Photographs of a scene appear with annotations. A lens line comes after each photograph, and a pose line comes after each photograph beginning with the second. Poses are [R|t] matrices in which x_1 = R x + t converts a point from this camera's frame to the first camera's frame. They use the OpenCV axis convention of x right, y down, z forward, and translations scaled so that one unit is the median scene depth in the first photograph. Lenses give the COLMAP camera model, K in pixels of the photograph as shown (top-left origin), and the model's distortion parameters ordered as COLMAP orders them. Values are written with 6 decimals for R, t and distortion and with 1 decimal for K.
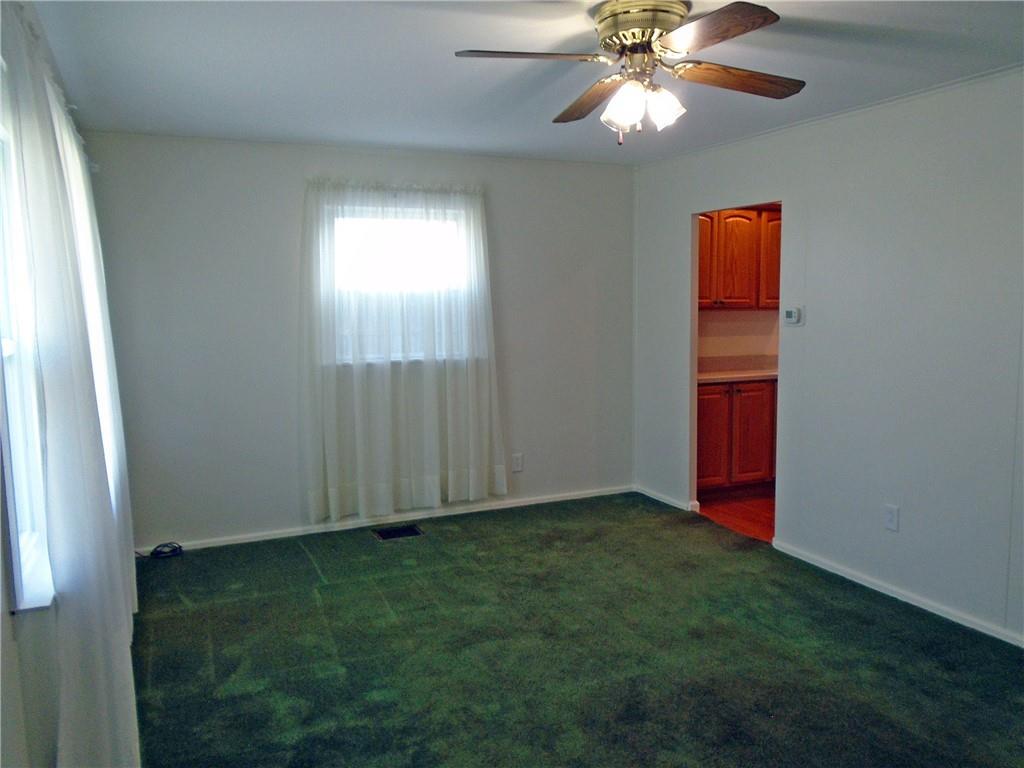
lens RADIAL K [[768.0, 0, 512.0], [0, 768.0, 384.0], [0, 0, 1]] dist [0.022734, -0.000383]
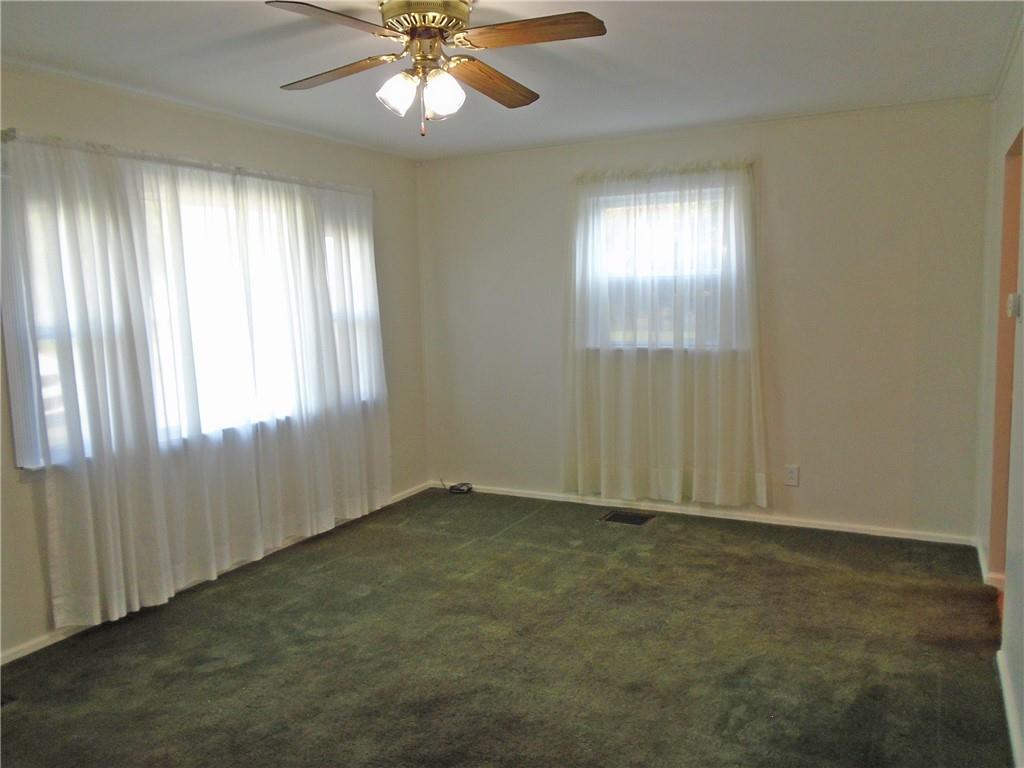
lens RADIAL K [[772.8, 0, 512.0], [0, 772.8, 384.0], [0, 0, 1]] dist [0.003936, 0.001072]
pose [[0.649888, 0.091159, -0.754543, 0.496458], [-0.070626, 0.995729, 0.059466, -0.031280], [0.756741, 0.014644, 0.653551, 0.218830]]
